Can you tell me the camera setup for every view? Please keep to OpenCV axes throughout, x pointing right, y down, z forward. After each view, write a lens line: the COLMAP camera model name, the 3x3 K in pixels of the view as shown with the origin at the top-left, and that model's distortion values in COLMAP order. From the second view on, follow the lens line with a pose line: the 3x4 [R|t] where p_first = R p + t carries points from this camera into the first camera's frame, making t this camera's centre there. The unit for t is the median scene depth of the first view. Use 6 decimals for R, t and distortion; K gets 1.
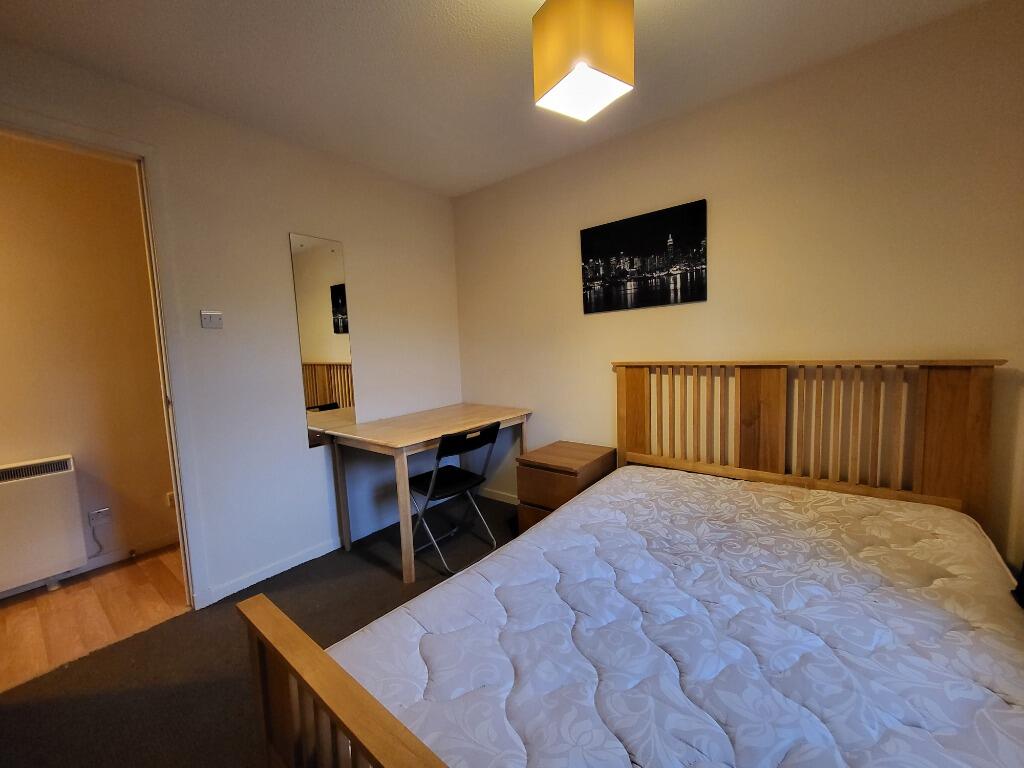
lens RADIAL K [[414.7, 0, 512.0], [0, 414.7, 384.0], [0, 0, 1]] dist [-0.000187, 0.000012]
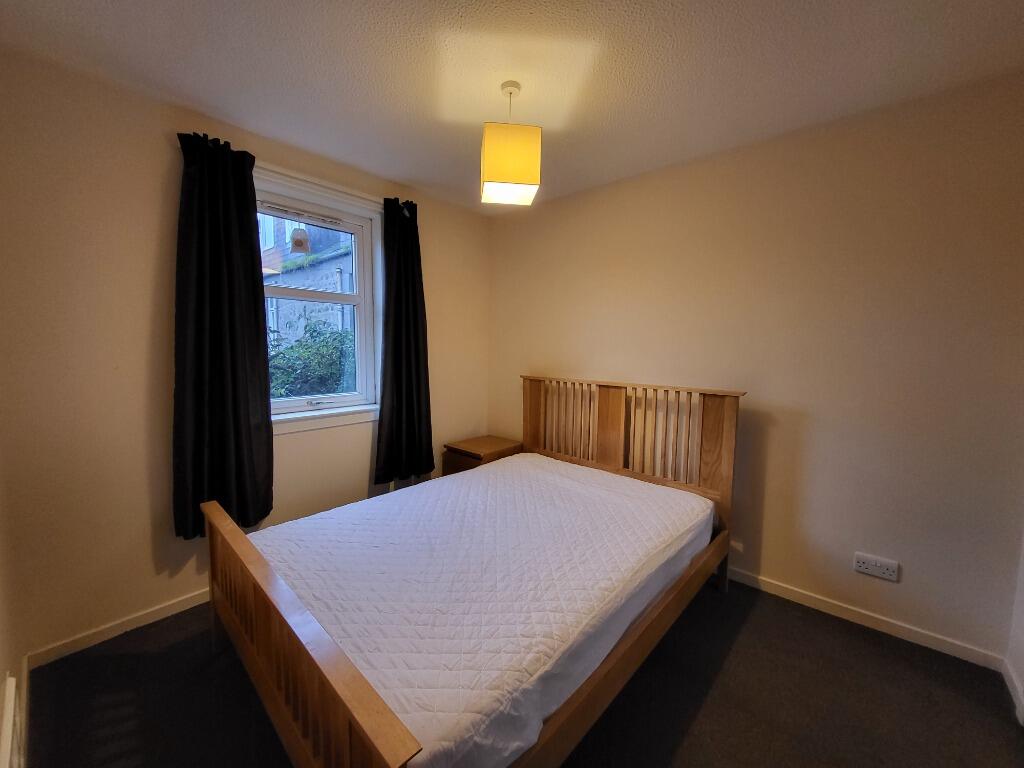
lens RADIAL K [[402.1, 0, 507.1], [0, 402.1, 383.3], [0, 0, 1]] dist [-0.002494, -0.000109]
pose [[0.995810, 0.063430, -0.065874, 0.306132], [-0.065851, 0.997206, -0.035256, 0.011112], [0.063453, 0.039446, 0.997205, -0.320882]]
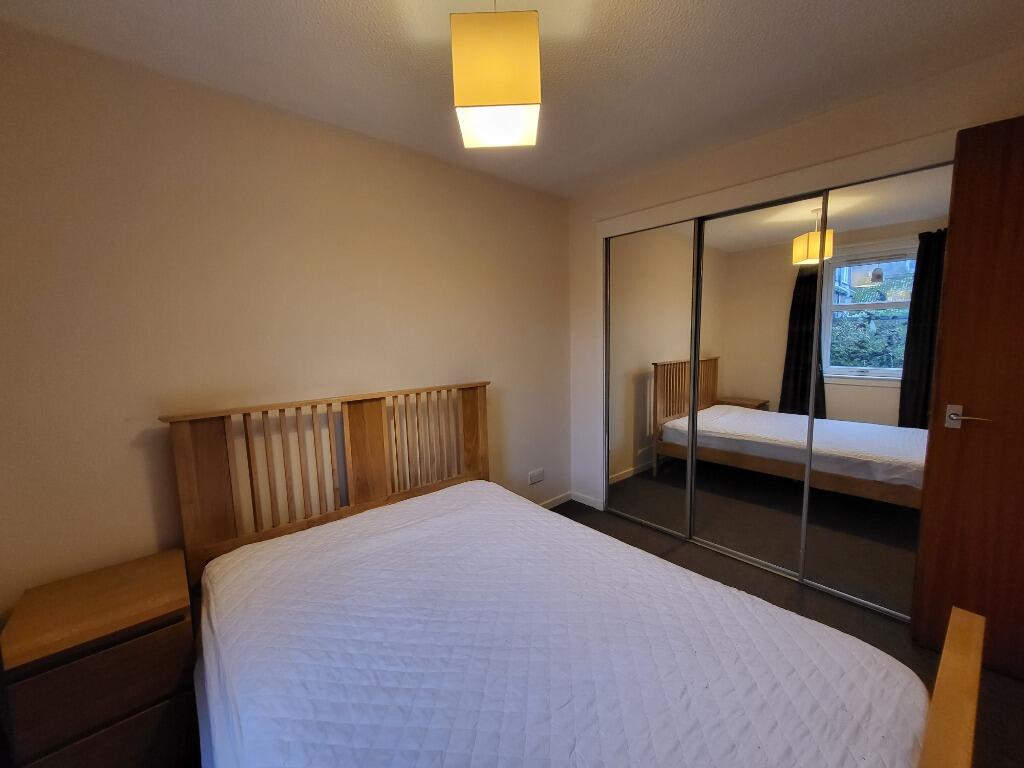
lens RADIAL K [[402.1, 0, 507.1], [0, 402.1, 383.3], [0, 0, 1]] dist [-0.002494, -0.000109]
pose [[0.172055, -0.055108, 0.983545, -0.328343], [0.161938, 0.986433, 0.026941, -0.053873], [-0.971686, 0.154638, 0.178645, 0.415972]]
